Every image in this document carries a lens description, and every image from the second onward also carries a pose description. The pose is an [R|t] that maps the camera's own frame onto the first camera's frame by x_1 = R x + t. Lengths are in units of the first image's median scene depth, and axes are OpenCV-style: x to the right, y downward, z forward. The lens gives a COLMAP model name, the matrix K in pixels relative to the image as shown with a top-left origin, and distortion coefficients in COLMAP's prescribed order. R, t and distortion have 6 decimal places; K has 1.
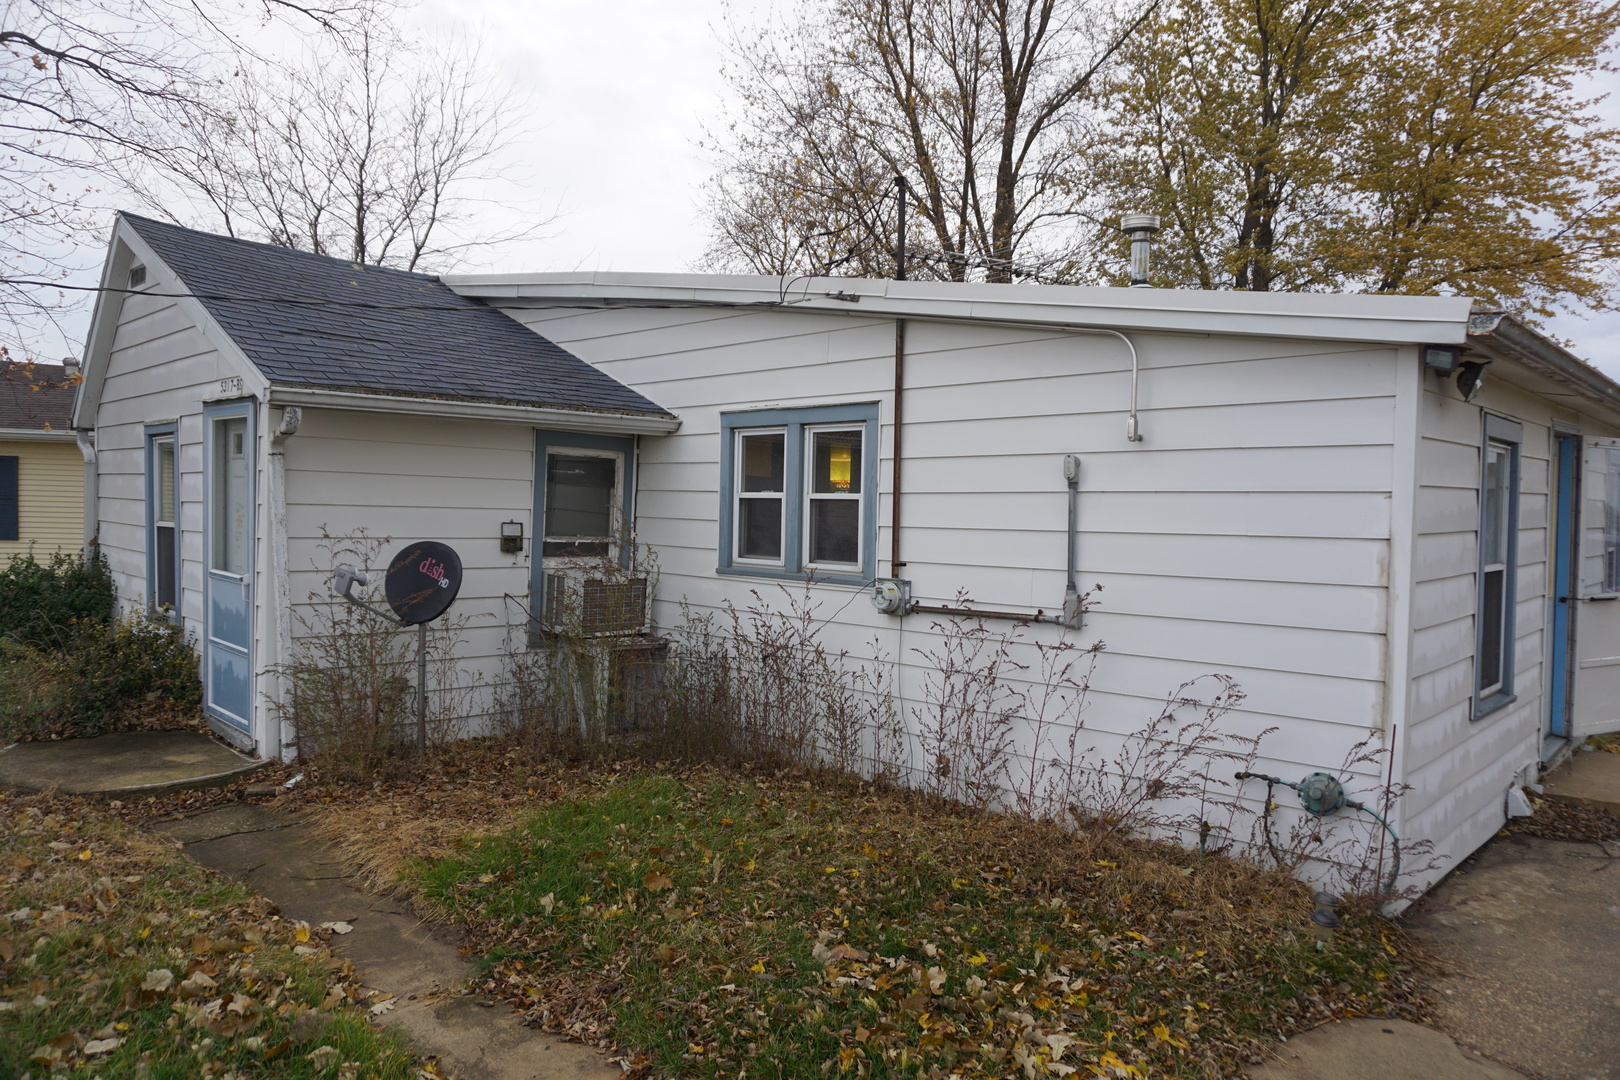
lens RADIAL K [[1100.2, 0, 810.0], [0, 1100.2, 540.0], [0, 0, 1]] dist [-0.020951, 0.001007]
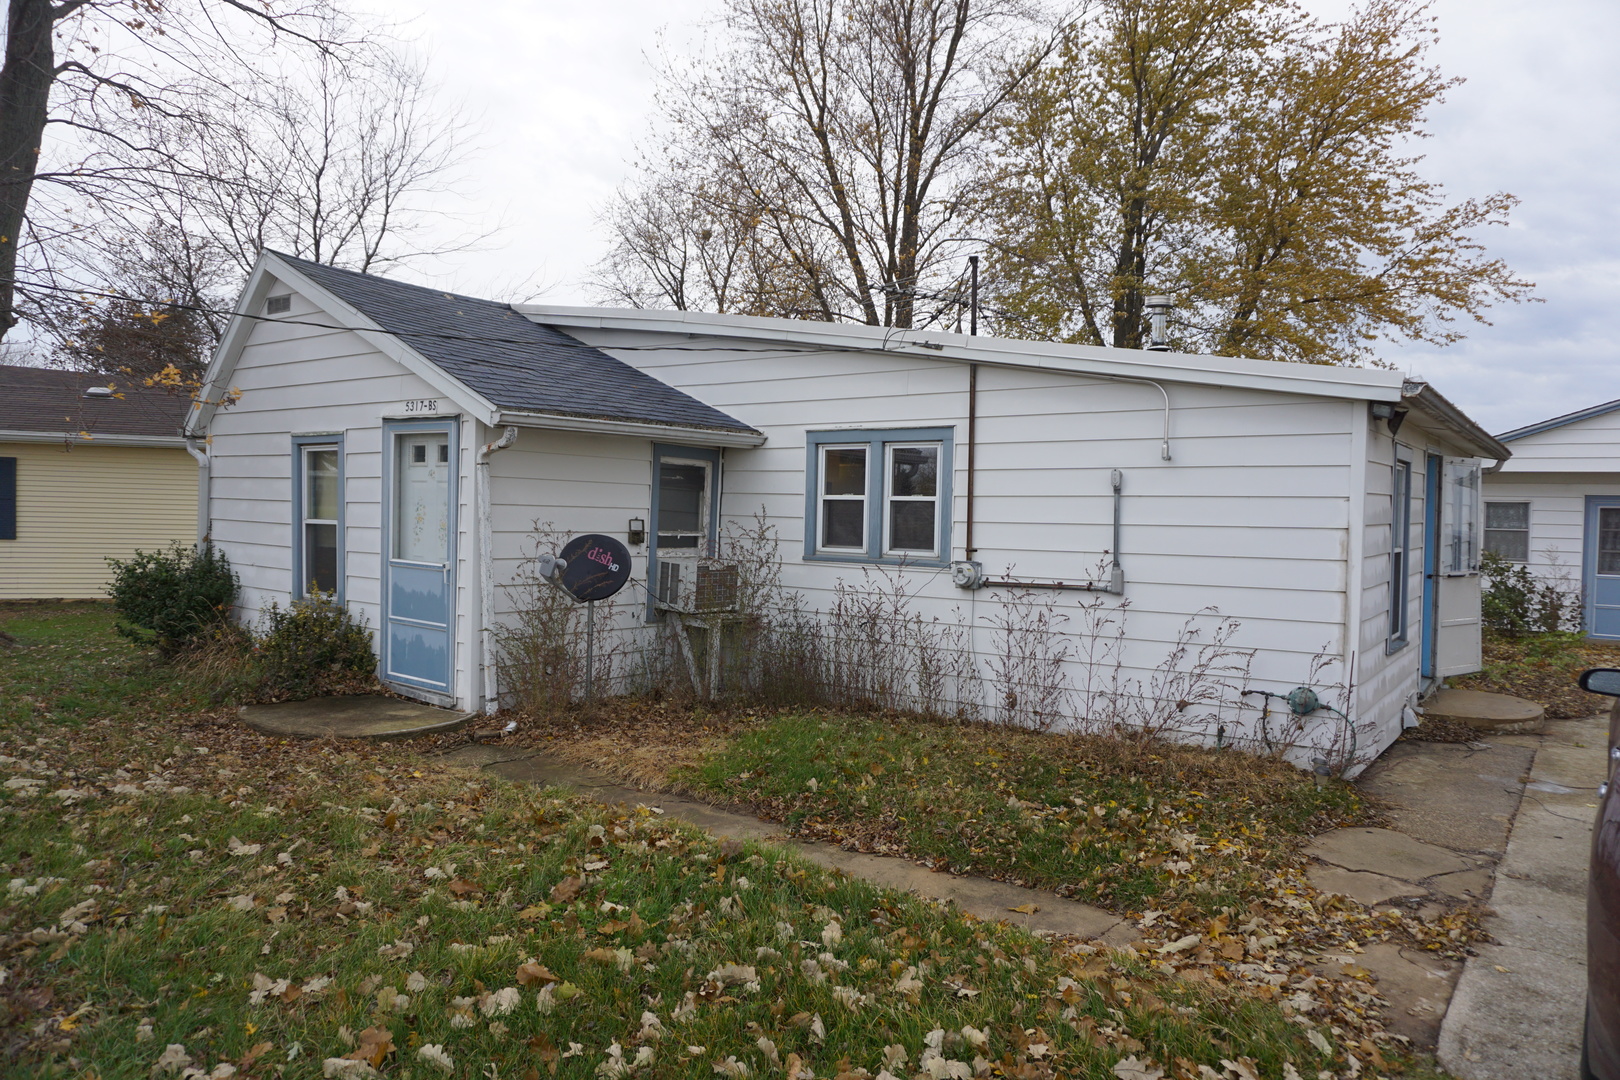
lens RADIAL K [[1120.7, 0, 810.0], [0, 1120.7, 534.8], [0, 0, 1]] dist [-0.026408, -0.000431]
pose [[0.990161, -0.002205, 0.139915, -0.268664], [0.003217, 0.999970, -0.007010, 0.010776], [-0.139895, 0.007391, 0.990139, -0.266271]]
